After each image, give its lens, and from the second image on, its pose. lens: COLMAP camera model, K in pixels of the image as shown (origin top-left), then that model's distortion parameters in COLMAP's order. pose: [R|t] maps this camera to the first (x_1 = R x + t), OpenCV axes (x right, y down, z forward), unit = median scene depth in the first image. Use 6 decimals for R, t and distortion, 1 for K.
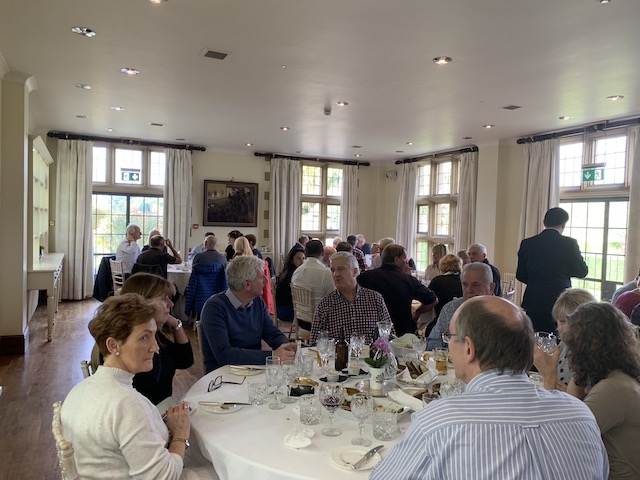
lens RADIAL K [[488.0, 0, 322.6], [0, 488.0, 237.8], [0, 0, 1]] dist [0.035844, -0.045916]
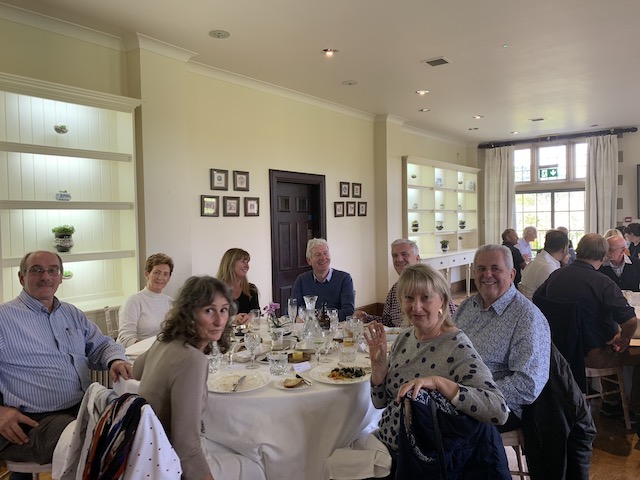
lens RADIAL K [[488.0, 0, 319.8], [0, 488.0, 235.8], [0, 0, 1]] dist [0.035844, -0.045916]
pose [[0.412419, -0.008376, -0.910956, 0.307007], [0.002498, 0.999964, -0.008063, 0.010235], [0.910991, 0.001050, 0.412425, 0.144864]]
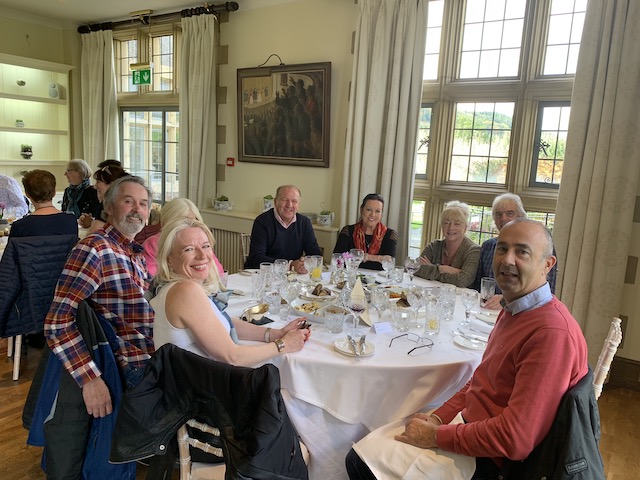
lens RADIAL K [[488.0, 0, 322.7], [0, 488.0, 234.2], [0, 0, 1]] dist [0.035844, -0.045916]
pose [[0.490321, 0.133314, -0.861285, 0.262478], [-0.066158, 0.991074, 0.115740, -0.013424], [0.869027, 0.000231, 0.494765, 0.825190]]
